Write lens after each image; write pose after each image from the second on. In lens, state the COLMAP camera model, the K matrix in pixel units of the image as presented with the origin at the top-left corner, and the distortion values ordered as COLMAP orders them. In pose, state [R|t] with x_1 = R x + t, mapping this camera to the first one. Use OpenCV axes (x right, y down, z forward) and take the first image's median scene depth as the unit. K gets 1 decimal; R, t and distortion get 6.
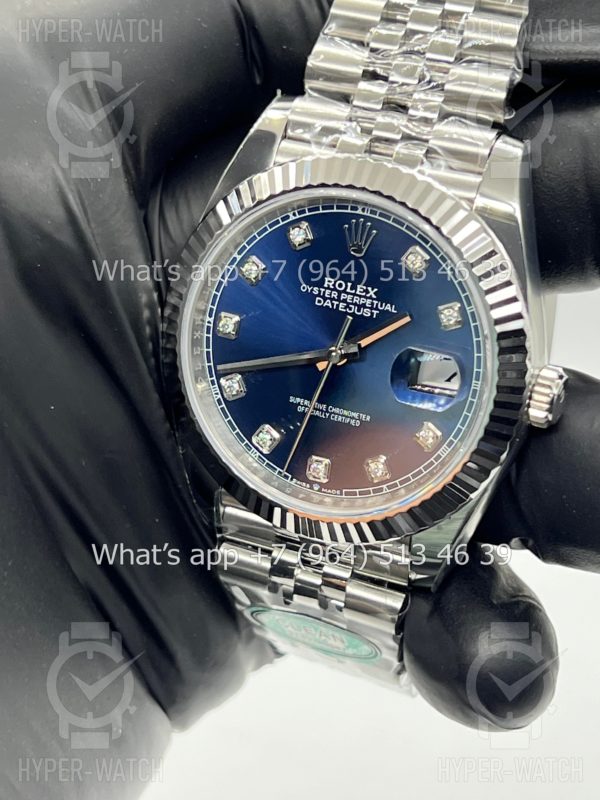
lens RADIAL K [[1822.2, 0, 293.4], [0, 1822.2, 404.3], [0, 0, 1]] dist [0.161242, 0.000000]
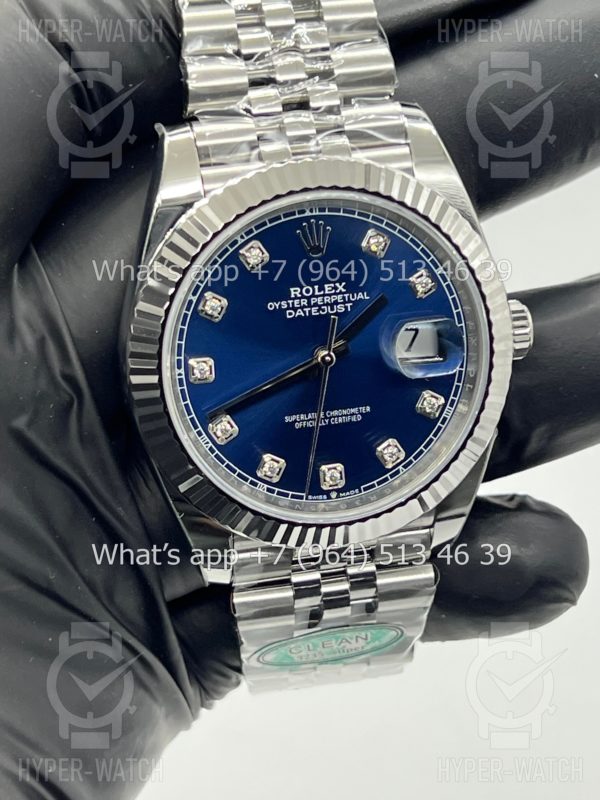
lens RADIAL K [[1822.2, 0, 296.7], [0, 1822.2, 419.7], [0, 0, 1]] dist [0.161242, 0.000000]
pose [[0.797466, -0.332501, 0.503478, -0.498987], [0.338096, 0.937396, 0.083549, -0.084118], [-0.499738, 0.103596, 0.859959, 0.157266]]
